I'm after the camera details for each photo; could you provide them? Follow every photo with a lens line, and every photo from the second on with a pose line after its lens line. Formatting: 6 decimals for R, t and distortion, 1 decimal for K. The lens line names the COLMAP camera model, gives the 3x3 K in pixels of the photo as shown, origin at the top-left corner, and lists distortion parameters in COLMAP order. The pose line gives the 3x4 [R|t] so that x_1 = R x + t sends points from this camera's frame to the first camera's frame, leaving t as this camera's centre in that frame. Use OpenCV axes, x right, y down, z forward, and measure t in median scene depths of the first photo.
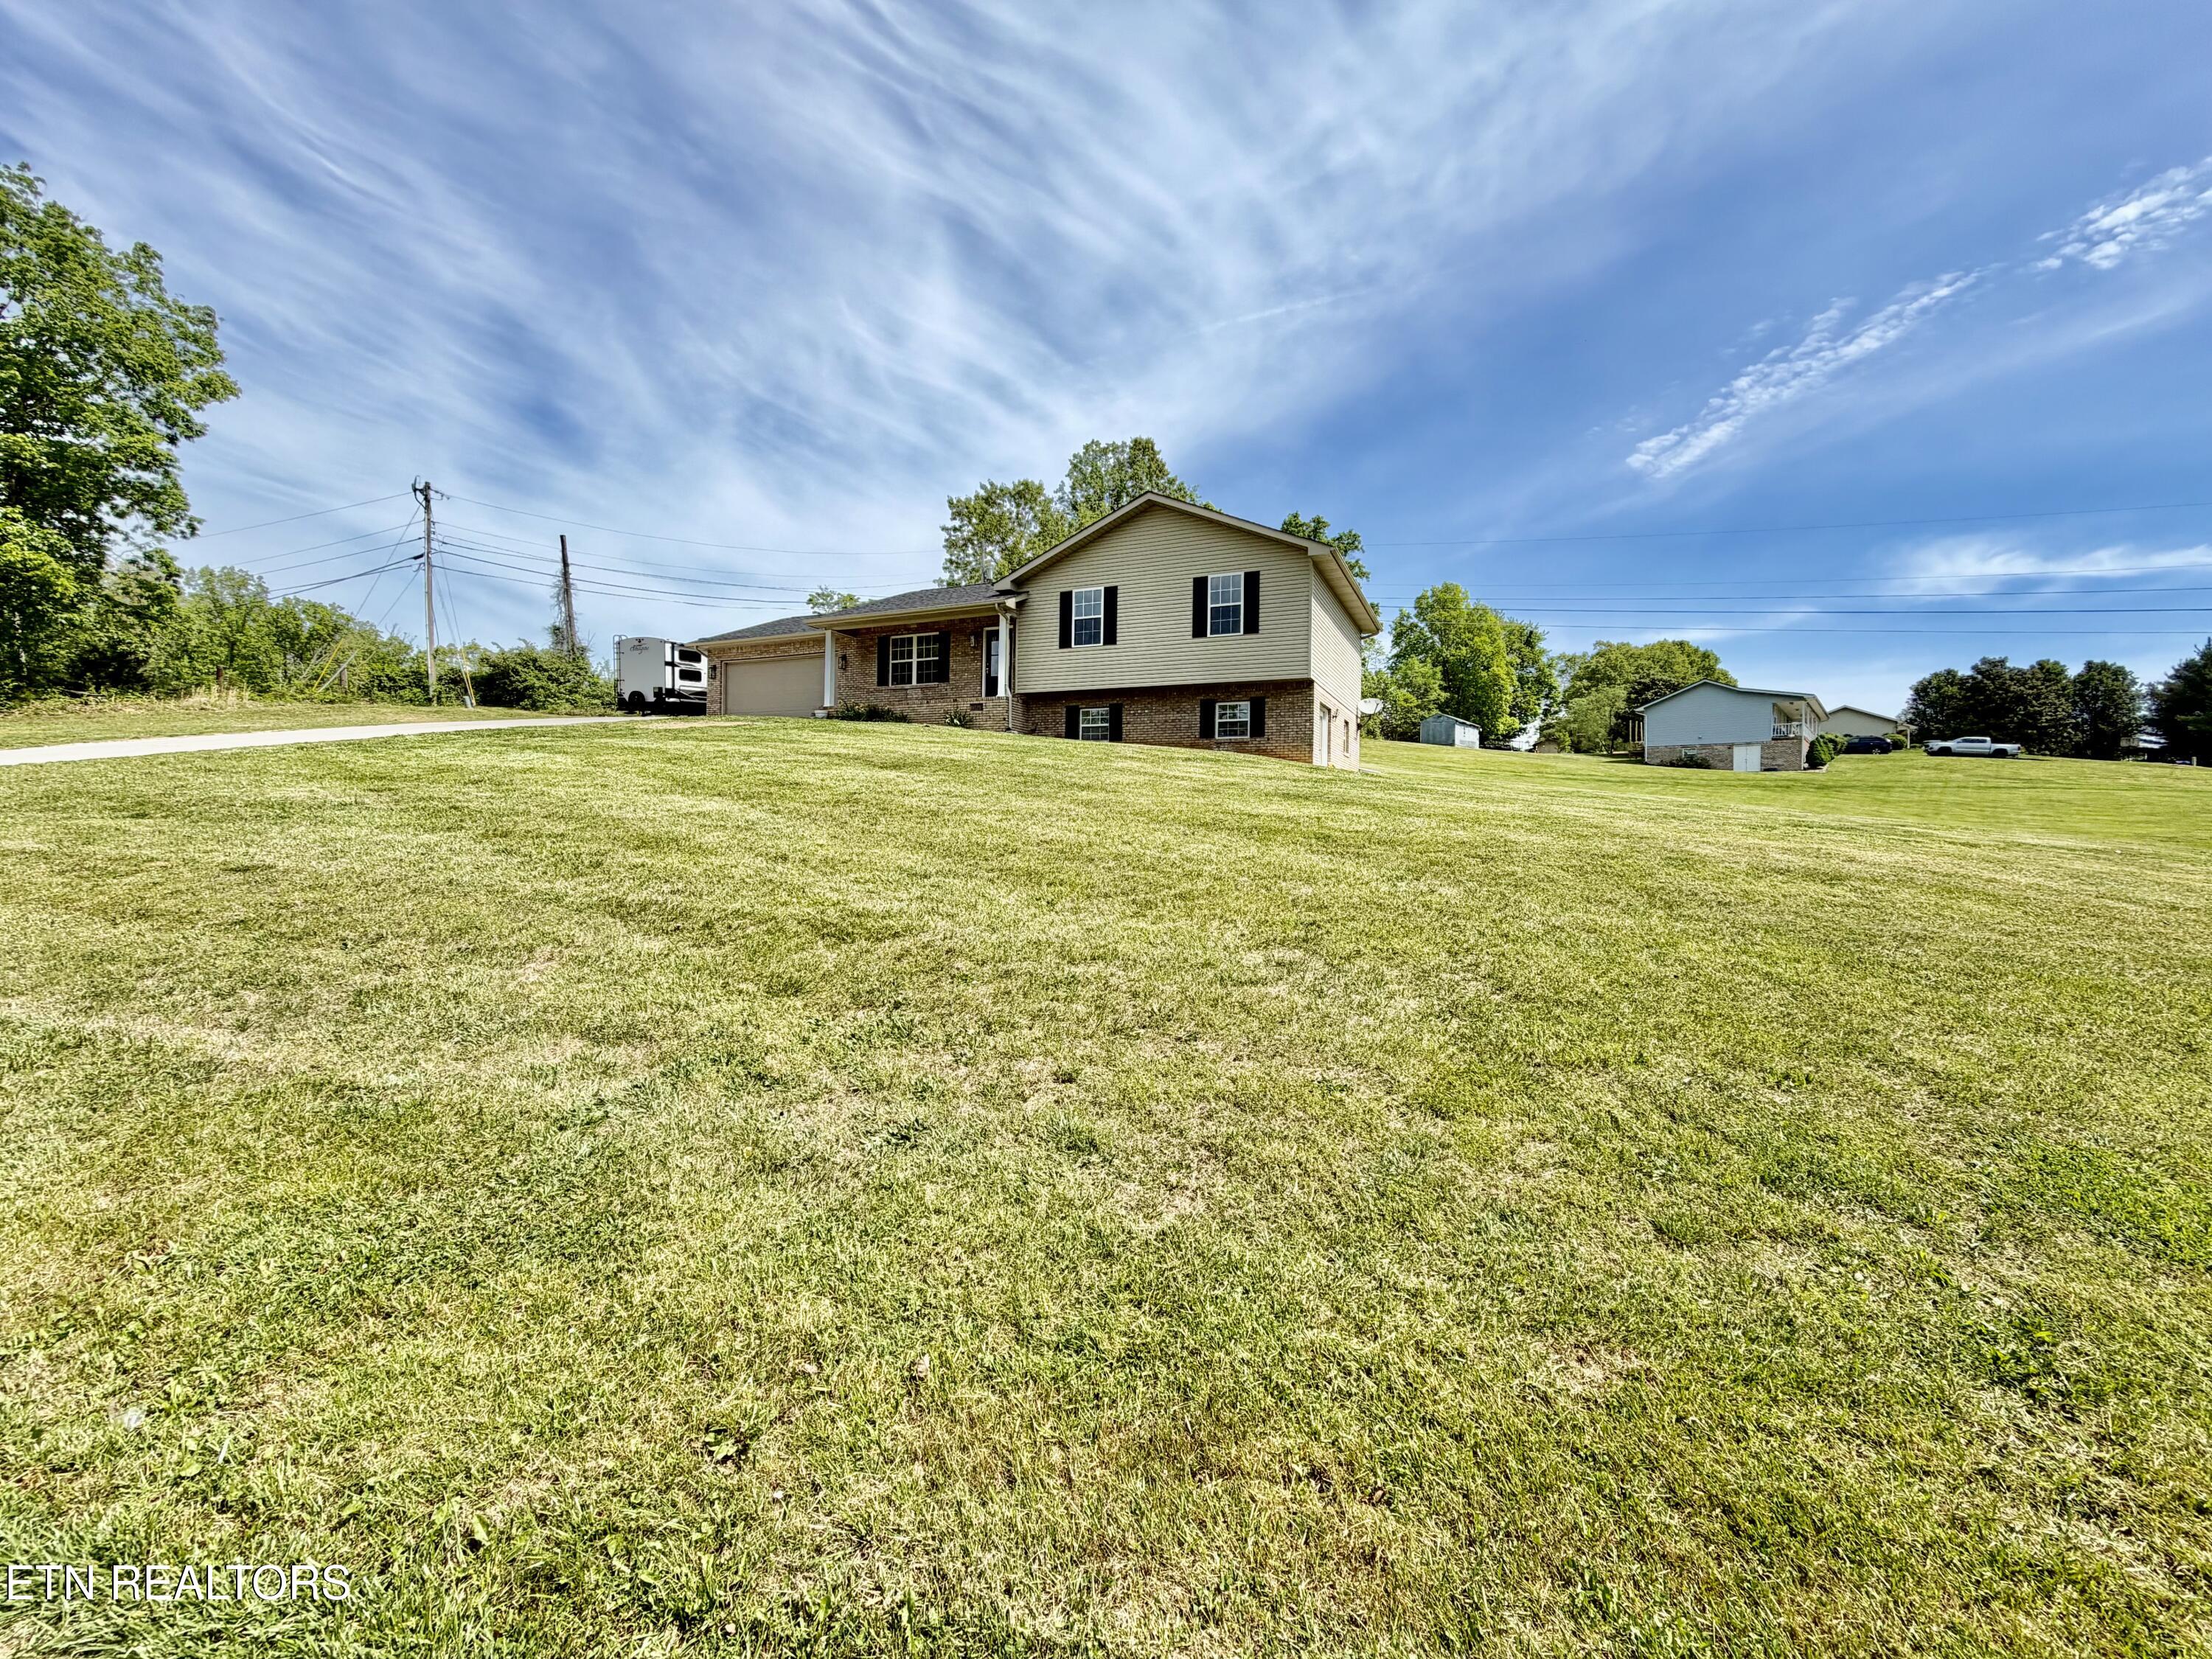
lens RADIAL K [[875.8, 0, 1108.9], [0, 875.8, 843.3], [0, 0, 1]] dist [-0.000348, -0.000024]
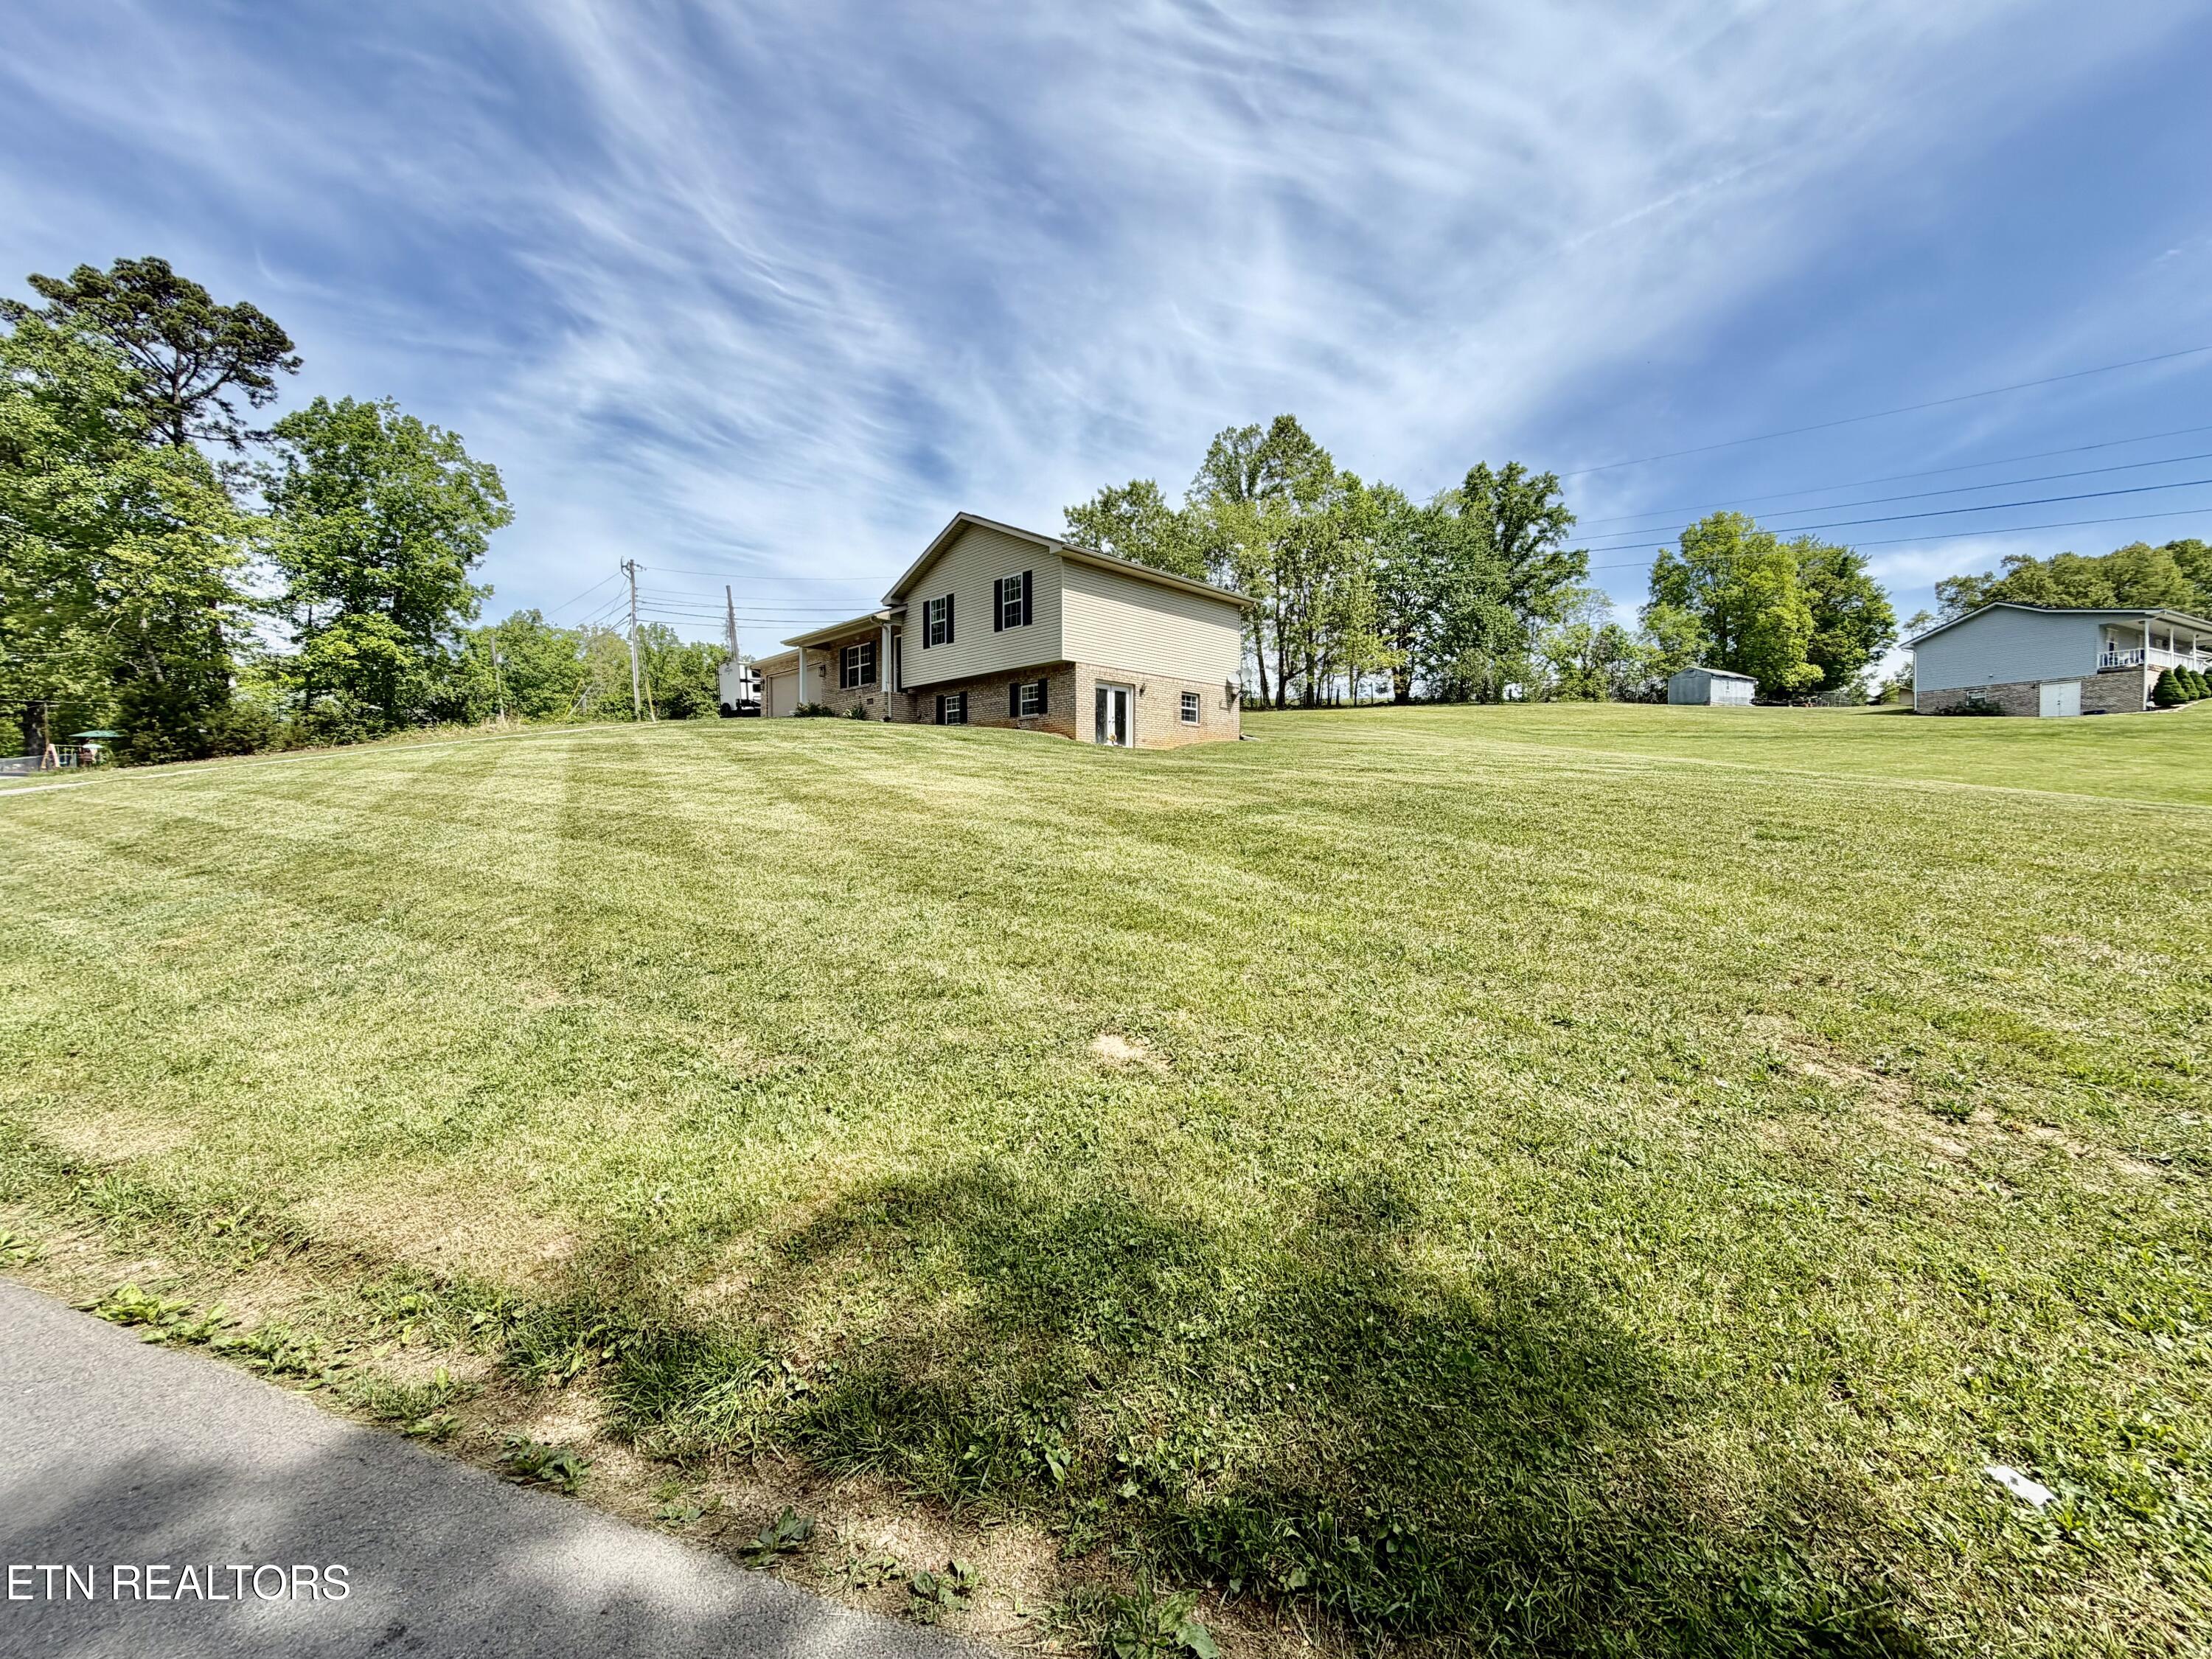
lens RADIAL K [[875.8, 0, 1115.1], [0, 875.8, 843.5], [0, 0, 1]] dist [-0.000348, -0.000024]
pose [[0.934786, -0.001676, -0.355208, 0.424155], [0.007848, 0.999842, 0.015937, 0.019793], [0.355126, -0.017686, 0.934651, -0.028852]]
